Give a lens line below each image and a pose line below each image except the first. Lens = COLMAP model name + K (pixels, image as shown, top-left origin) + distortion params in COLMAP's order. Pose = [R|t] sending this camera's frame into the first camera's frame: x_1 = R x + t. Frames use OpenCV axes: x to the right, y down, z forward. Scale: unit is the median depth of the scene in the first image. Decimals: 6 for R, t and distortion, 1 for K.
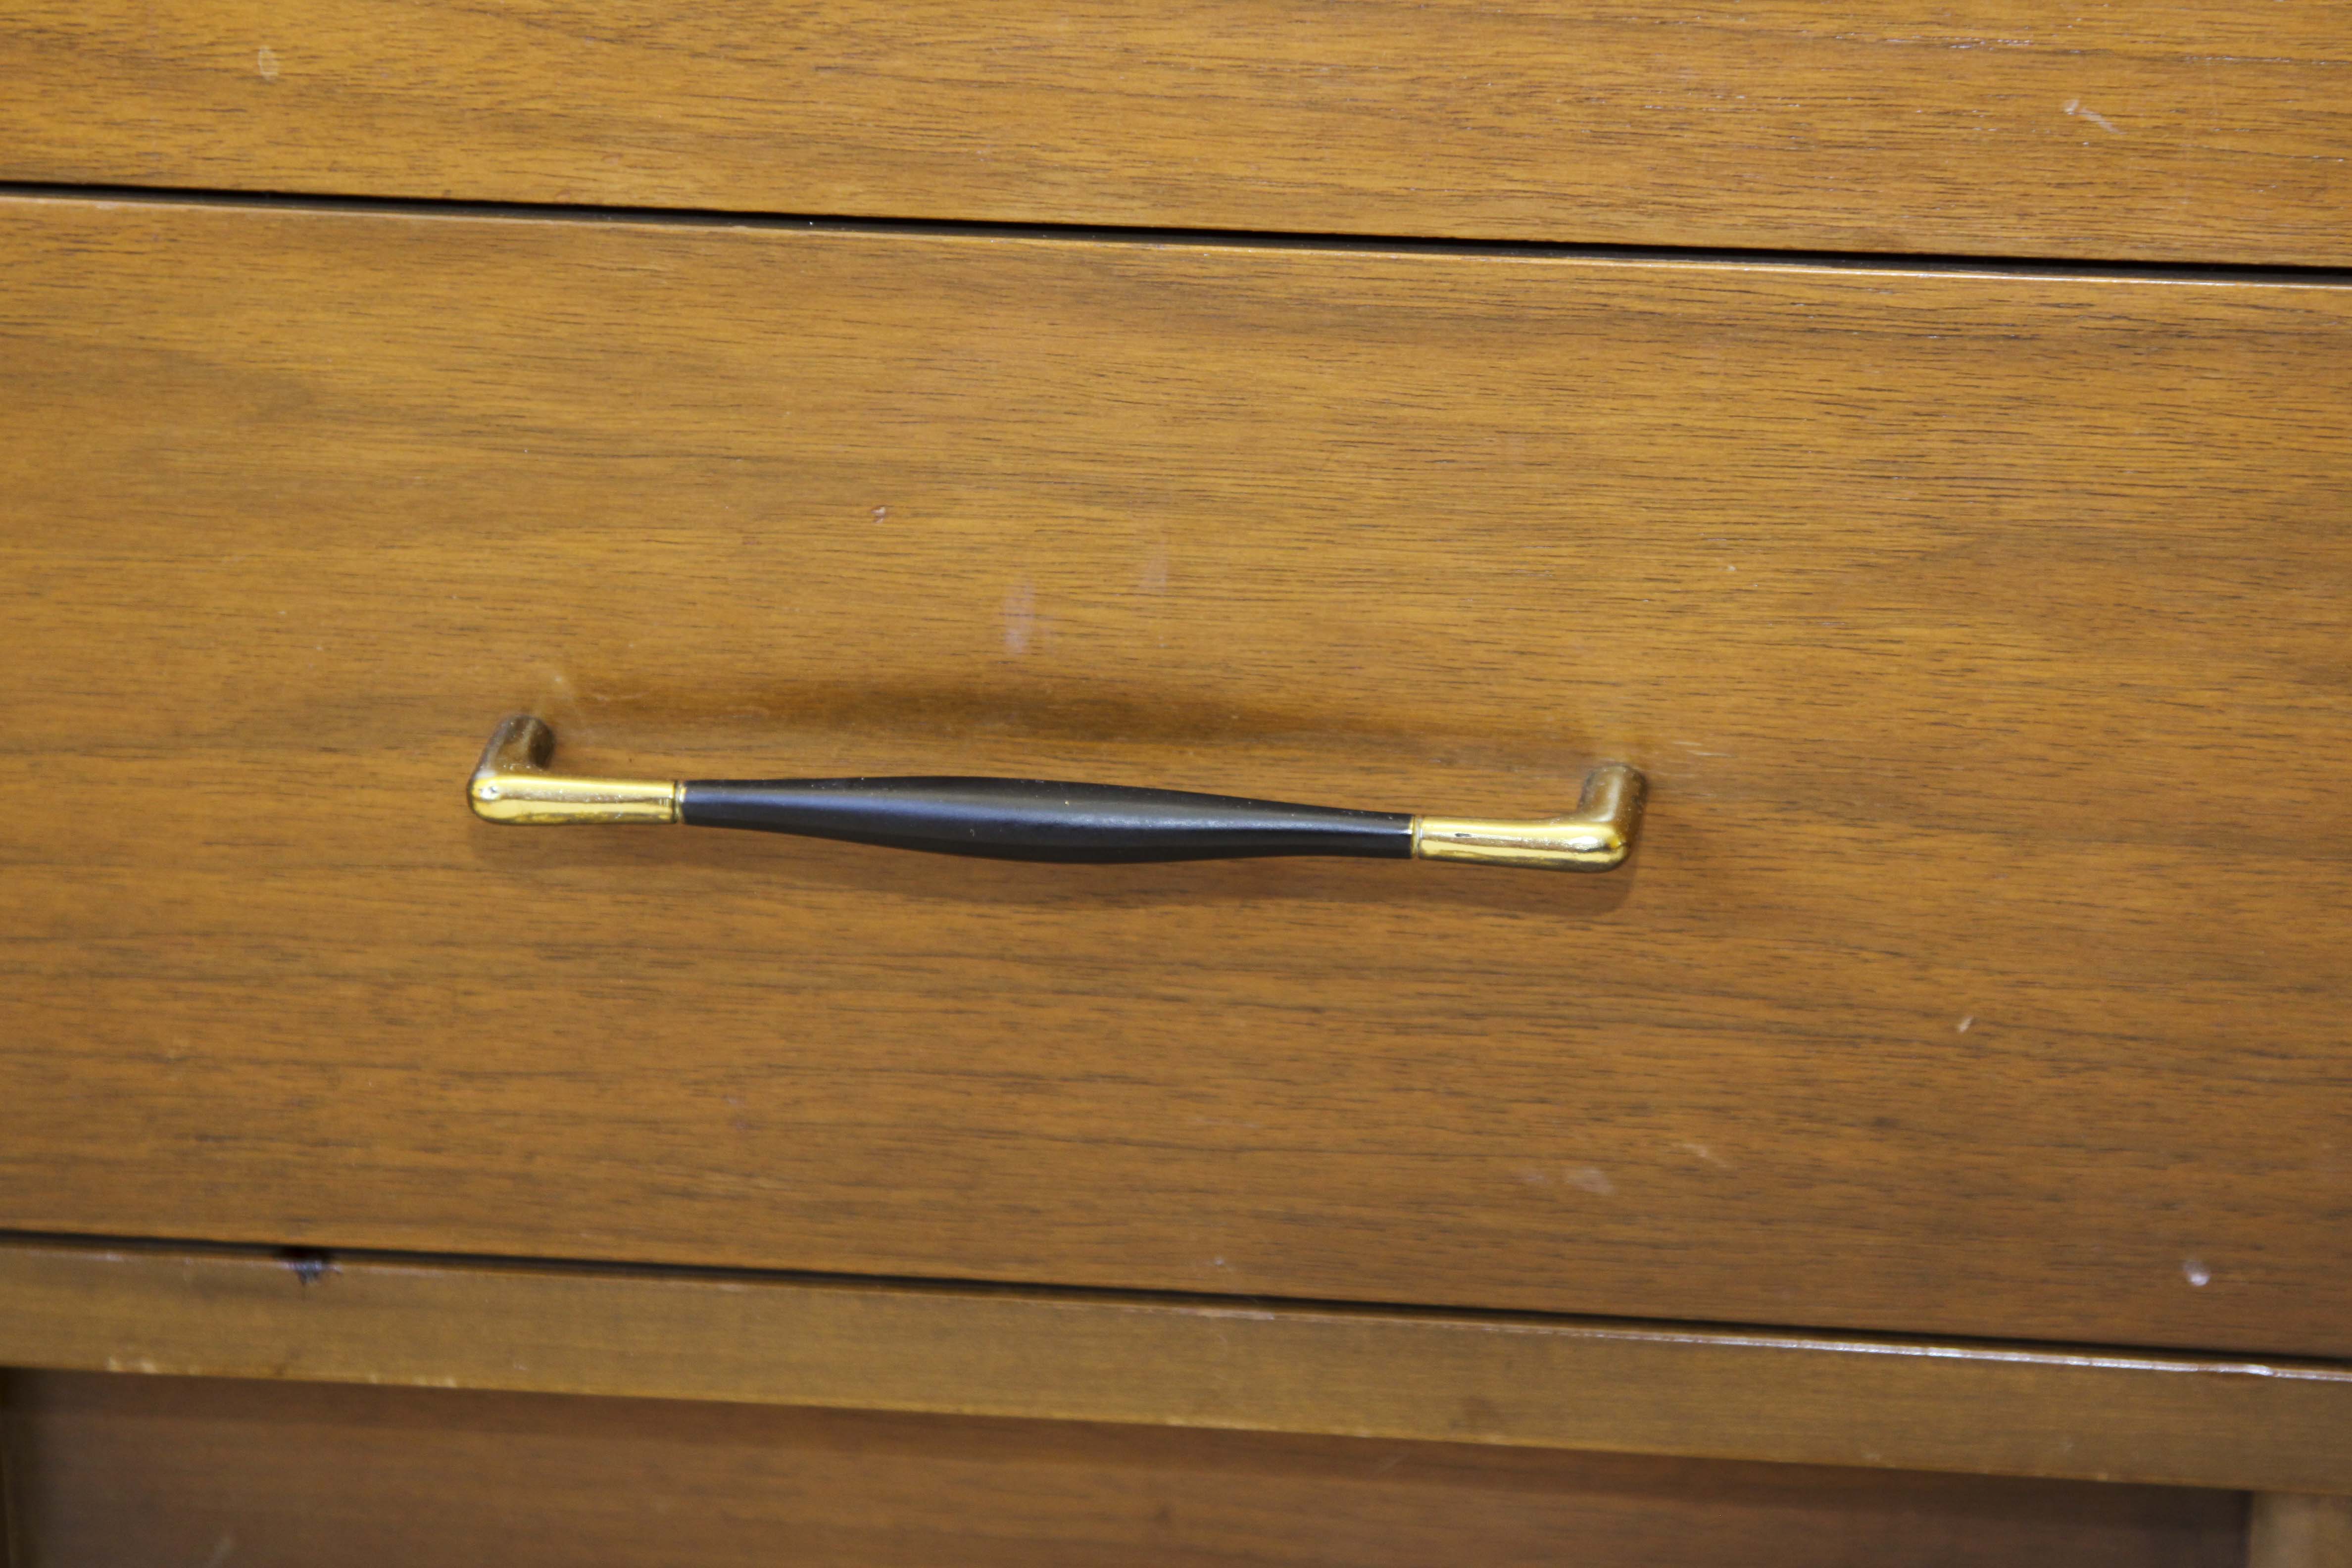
lens RADIAL K [[7271.9, 0, 1192.0], [0, 7271.9, 793.7], [0, 0, 1]] dist [0.243054, 0.000000]
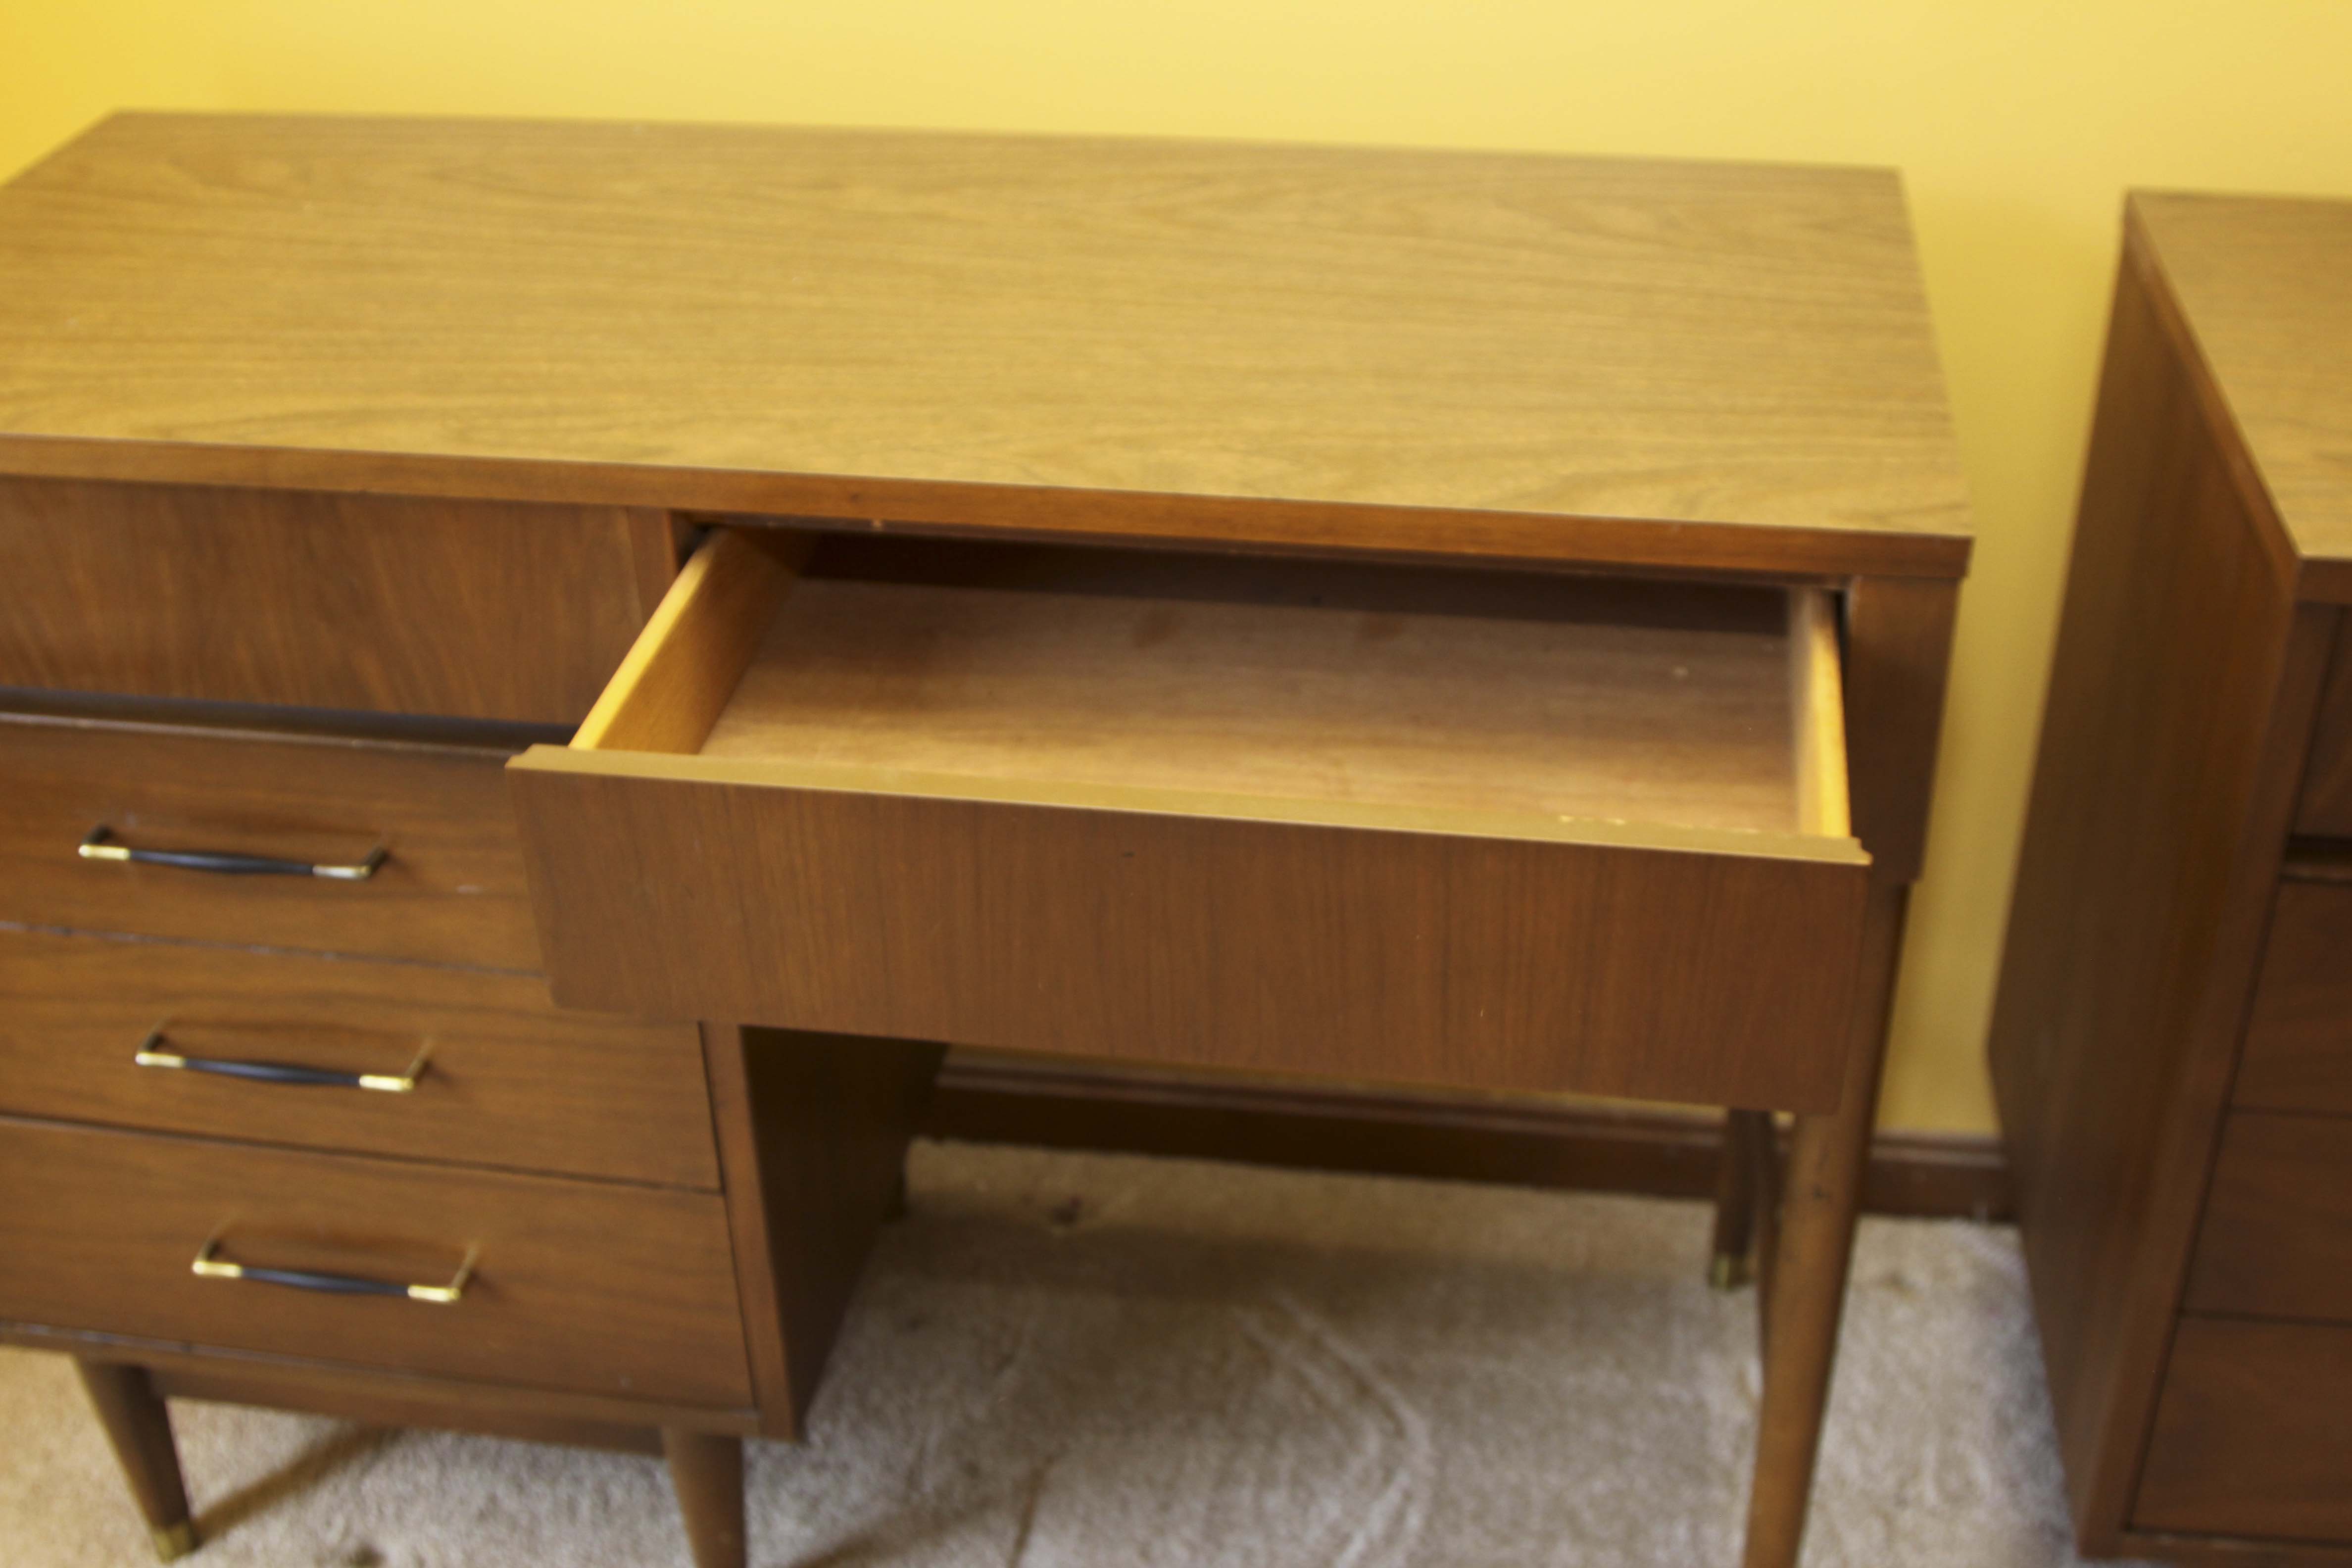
lens RADIAL K [[2701.7, 0, 1192.5], [0, 2701.7, 772.7], [0, 0, 1]] dist [-0.086213, 0.000000]
pose [[0.999683, 0.007755, -0.023961, 0.488198], [-0.004159, 0.989180, 0.146647, -0.488859], [0.024839, -0.146501, 0.988899, -0.408469]]
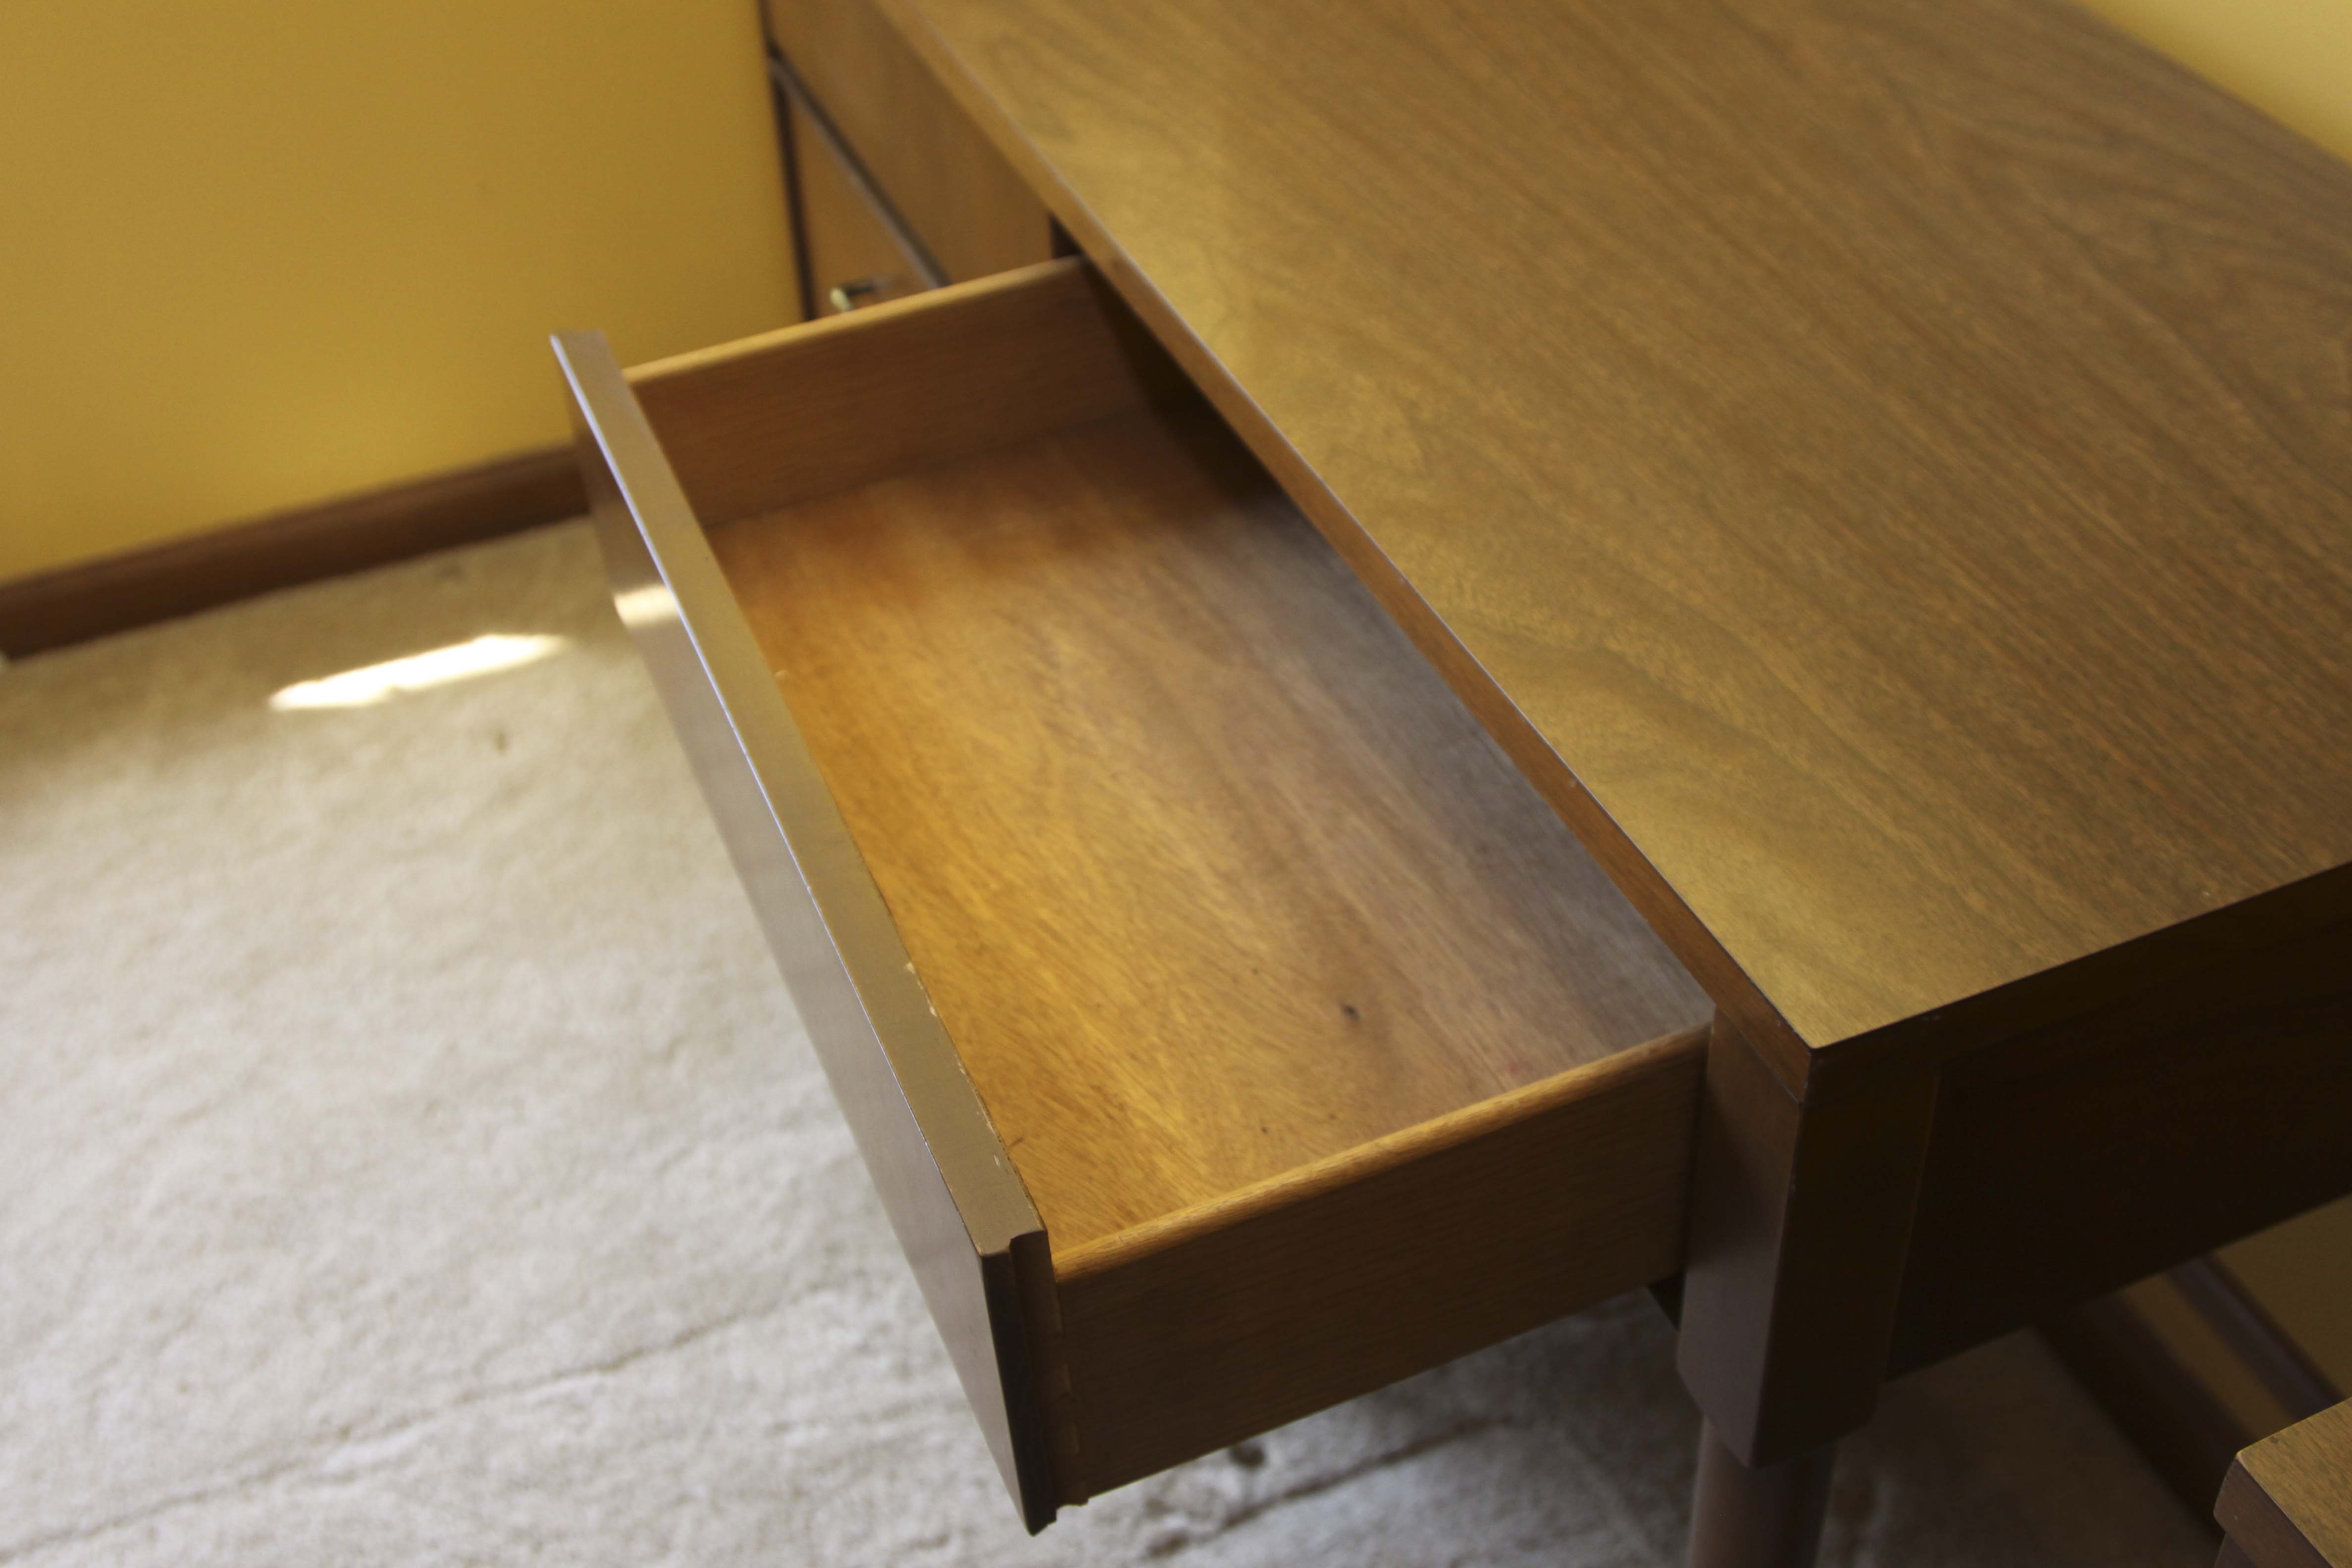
lens RADIAL K [[2701.7, 0, 1256.3], [0, 2701.7, 774.9], [0, 0, 1]] dist [-0.086213, 0.000000]
pose [[0.517322, 0.535446, -0.667590, 1.118124], [-0.323632, 0.844557, 0.426598, -0.721764], [0.792238, -0.004636, 0.610195, 0.186374]]
